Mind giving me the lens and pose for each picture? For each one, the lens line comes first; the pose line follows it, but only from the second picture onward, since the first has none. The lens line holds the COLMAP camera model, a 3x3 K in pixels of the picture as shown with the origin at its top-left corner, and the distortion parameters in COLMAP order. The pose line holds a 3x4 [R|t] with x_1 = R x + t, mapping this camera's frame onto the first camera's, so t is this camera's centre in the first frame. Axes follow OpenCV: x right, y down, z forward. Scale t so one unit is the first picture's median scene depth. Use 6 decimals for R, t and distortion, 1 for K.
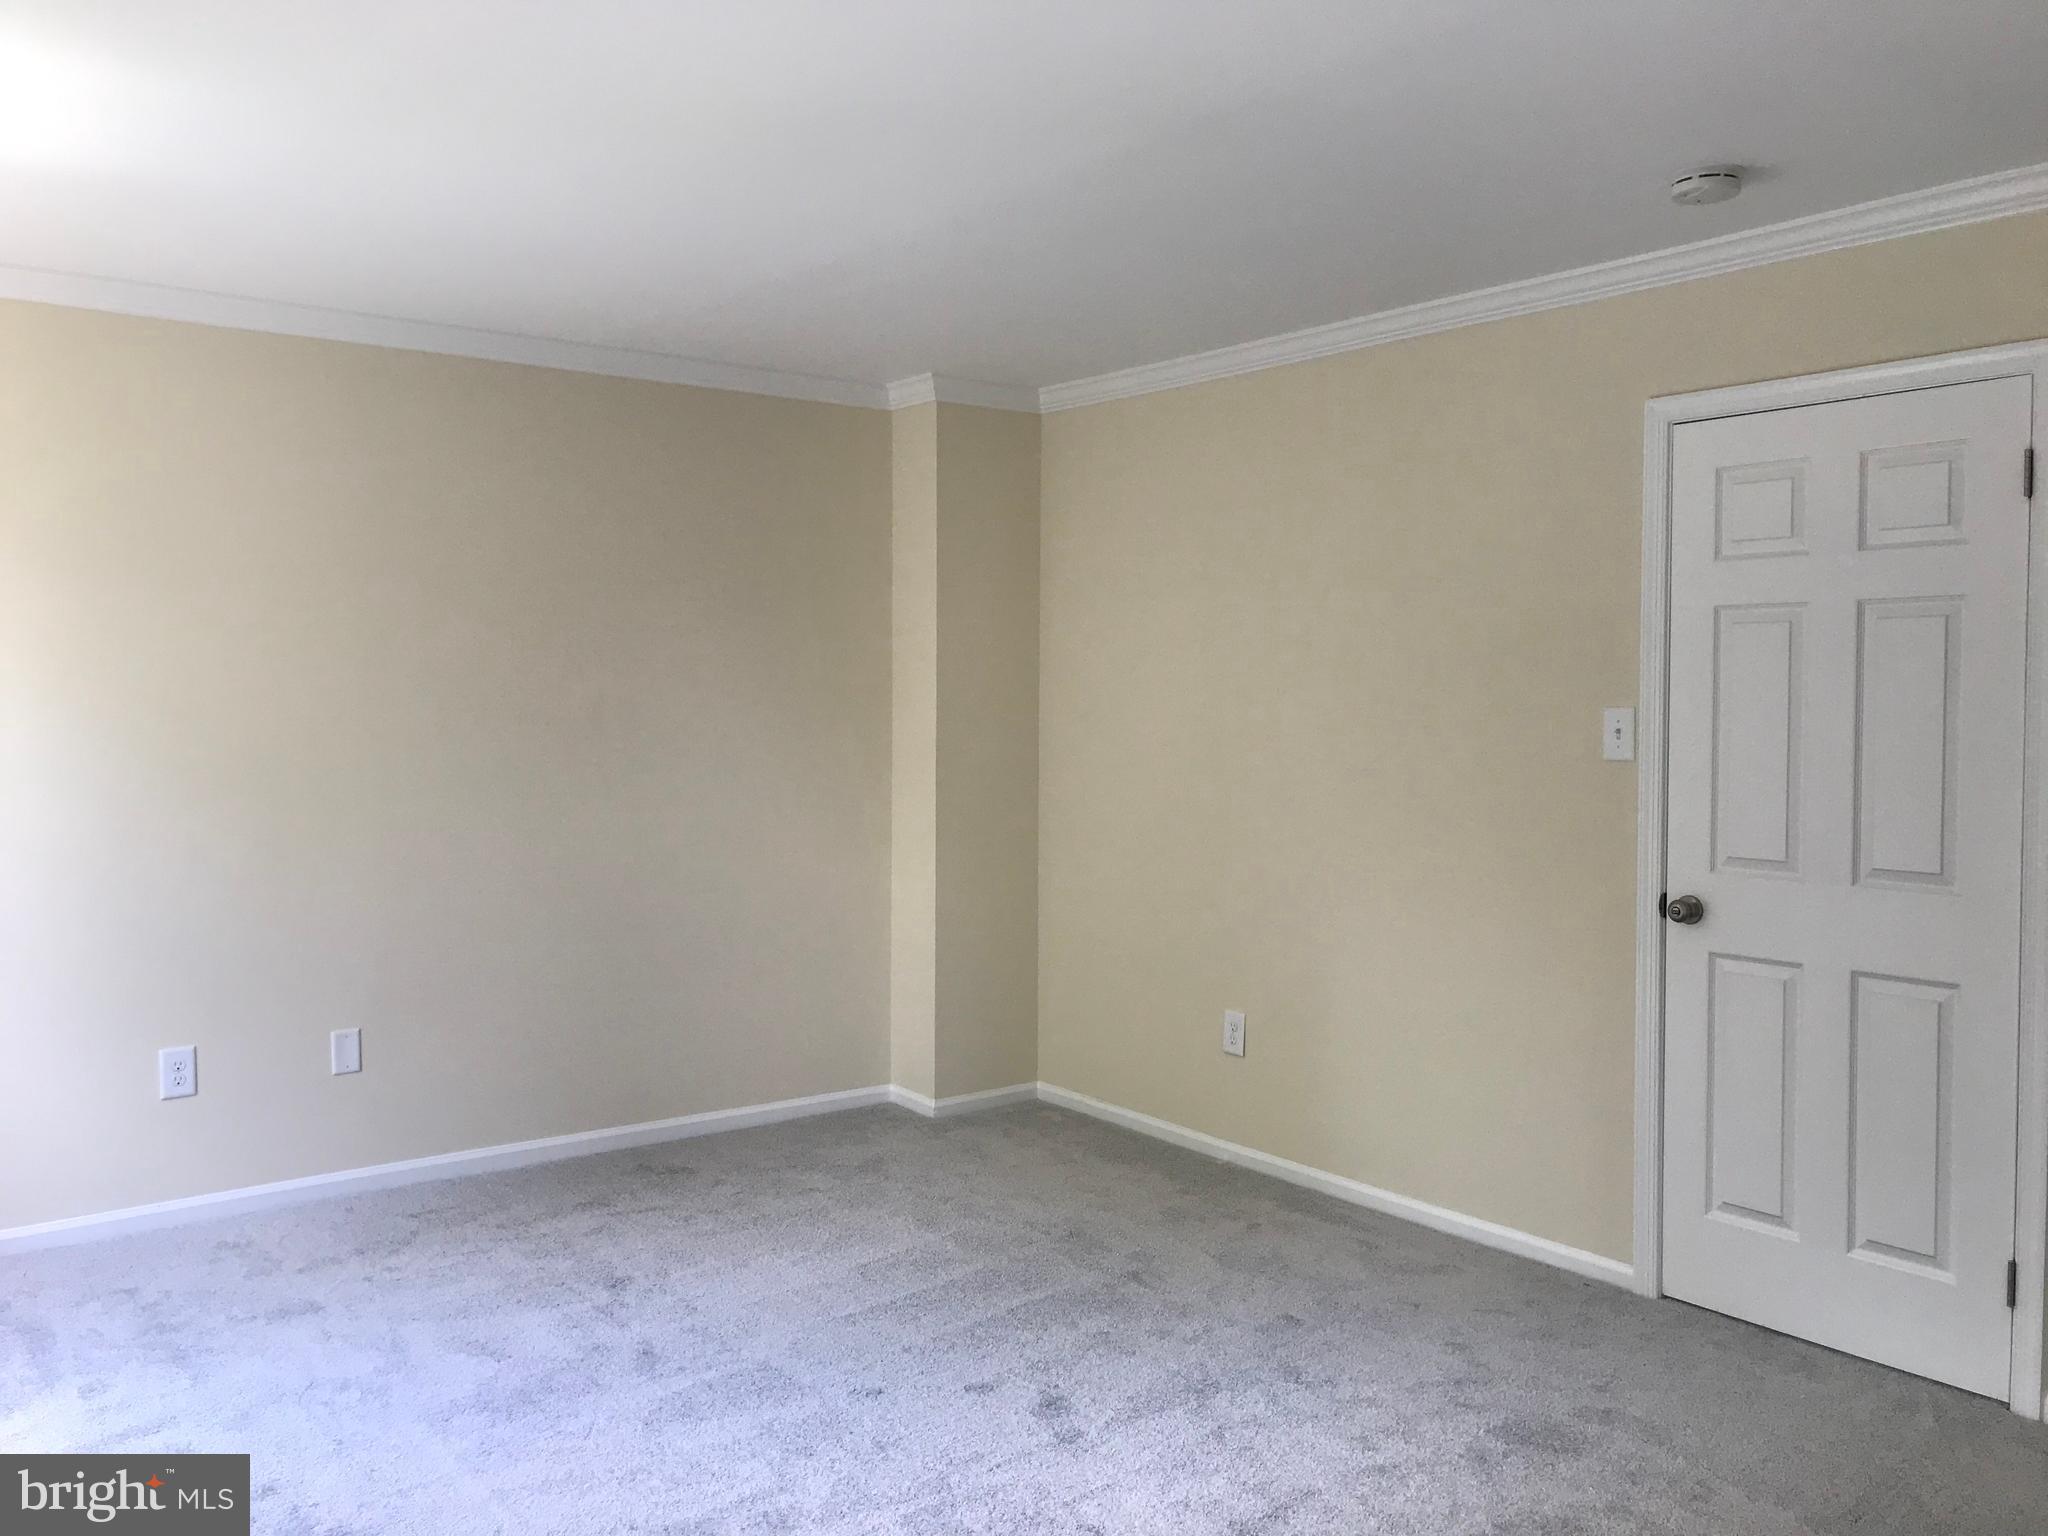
lens RADIAL K [[1699.8, 0, 1018.6], [0, 1699.8, 757.1], [0, 0, 1]] dist [0.050436, -0.068968]
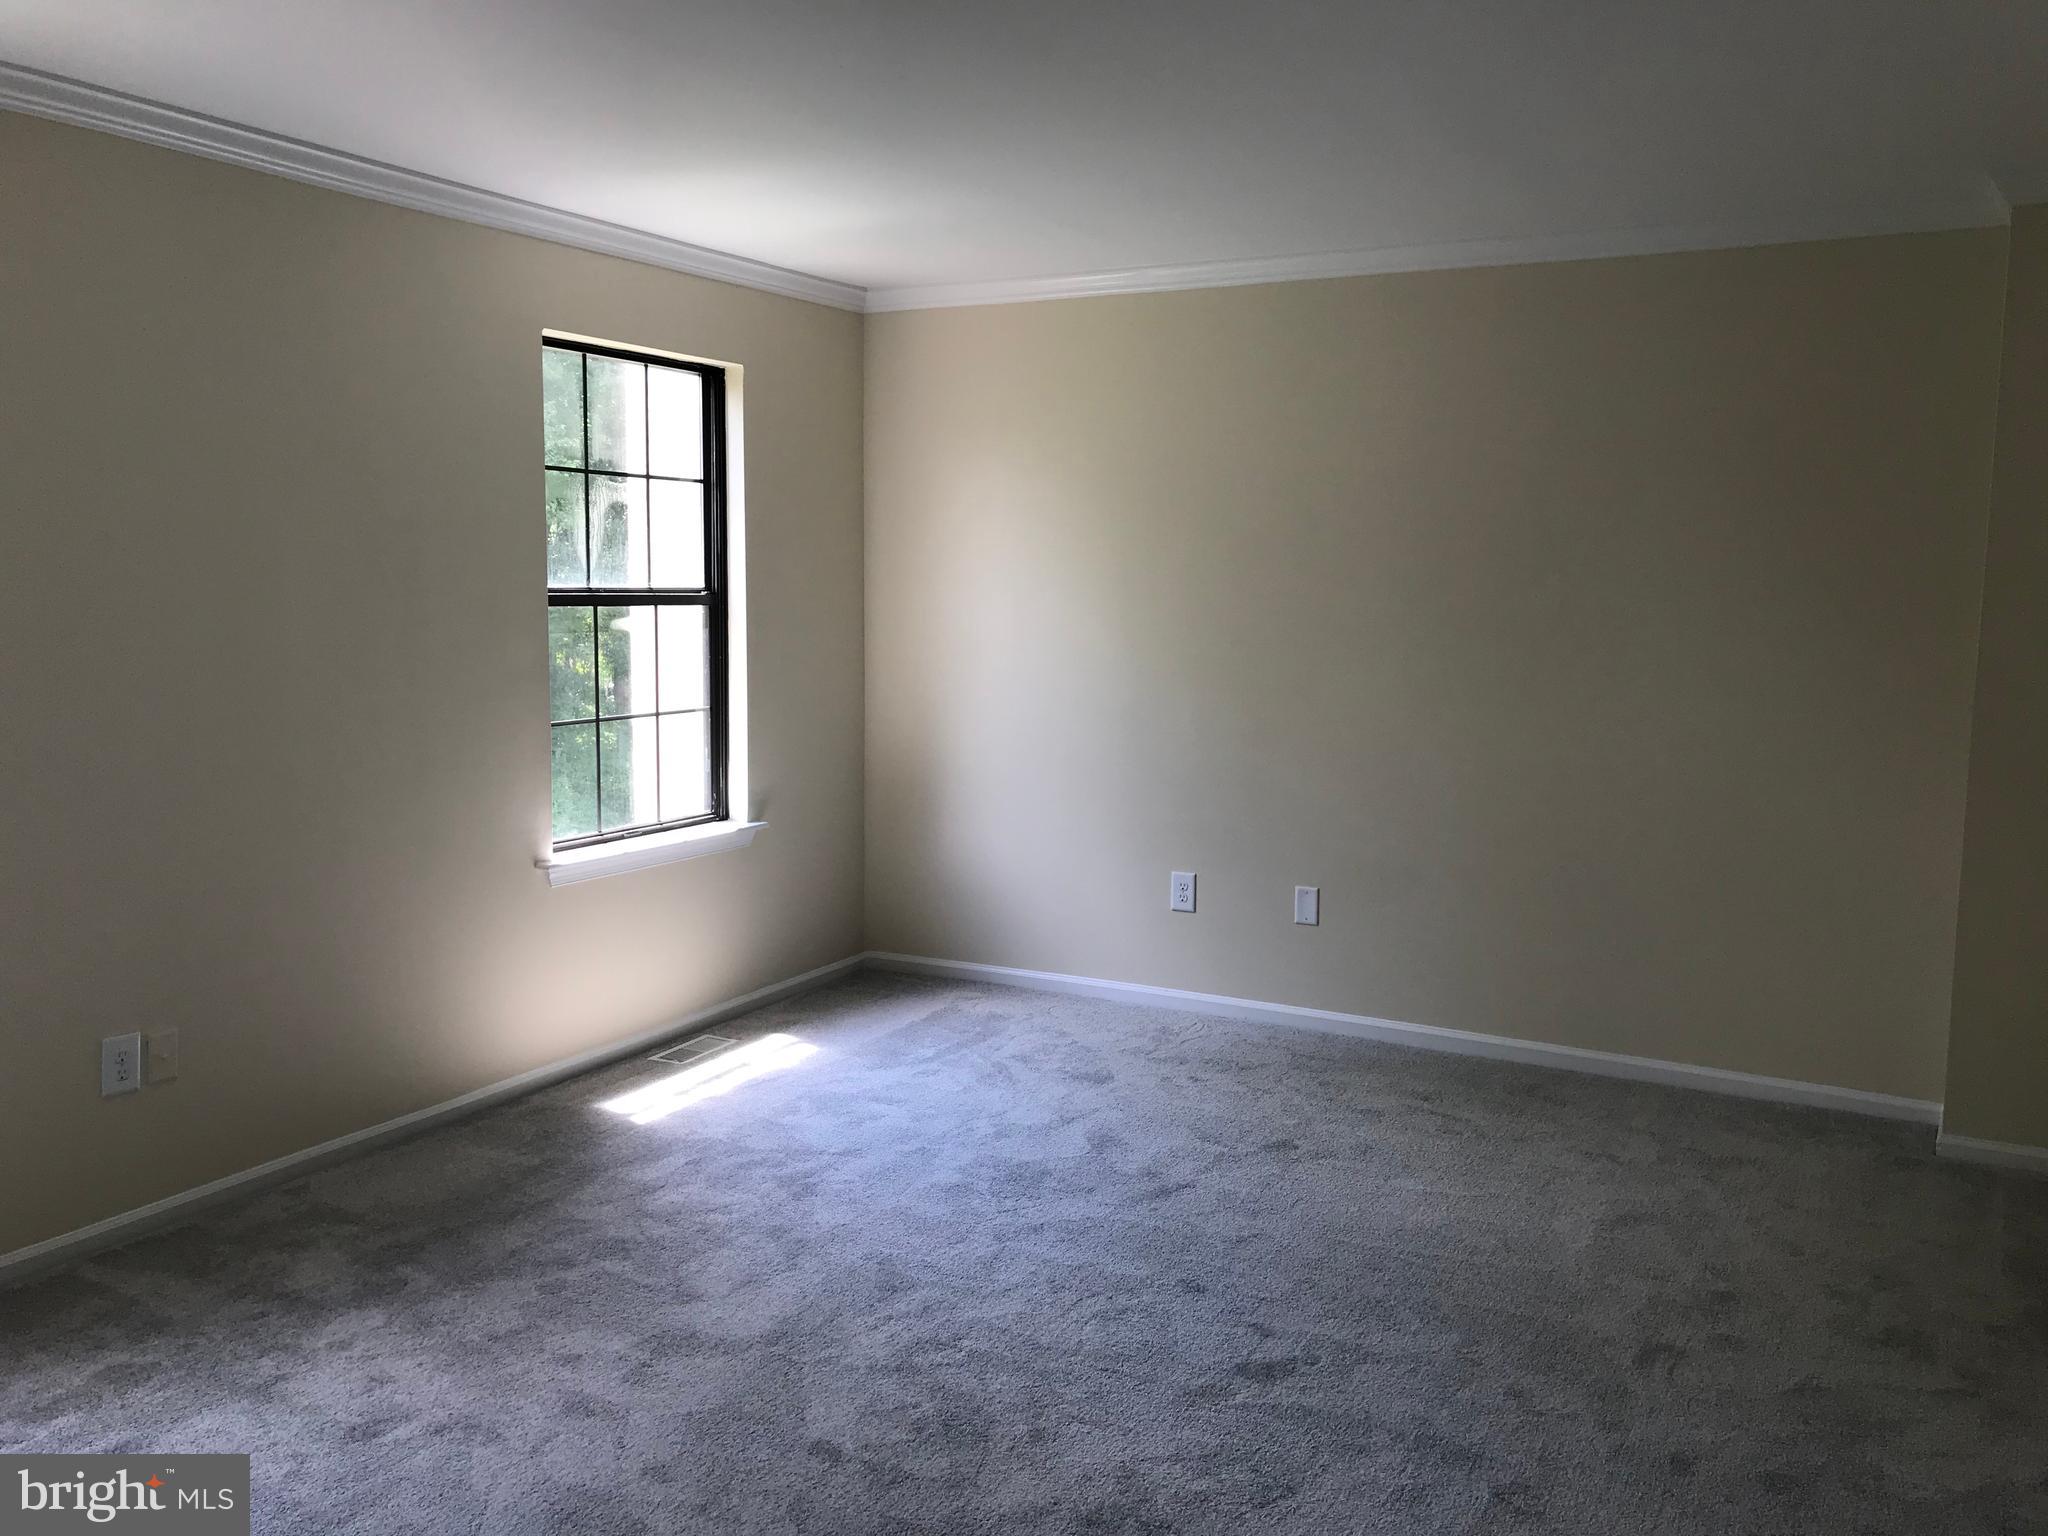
lens RADIAL K [[1699.8, 0, 1021.2], [0, 1699.8, 756.9], [0, 0, 1]] dist [0.050436, -0.068968]
pose [[0.400856, 0.103624, -0.910262, 0.646088], [-0.046710, 0.994602, 0.092655, -0.028878], [0.914950, 0.005377, 0.403532, 0.411002]]
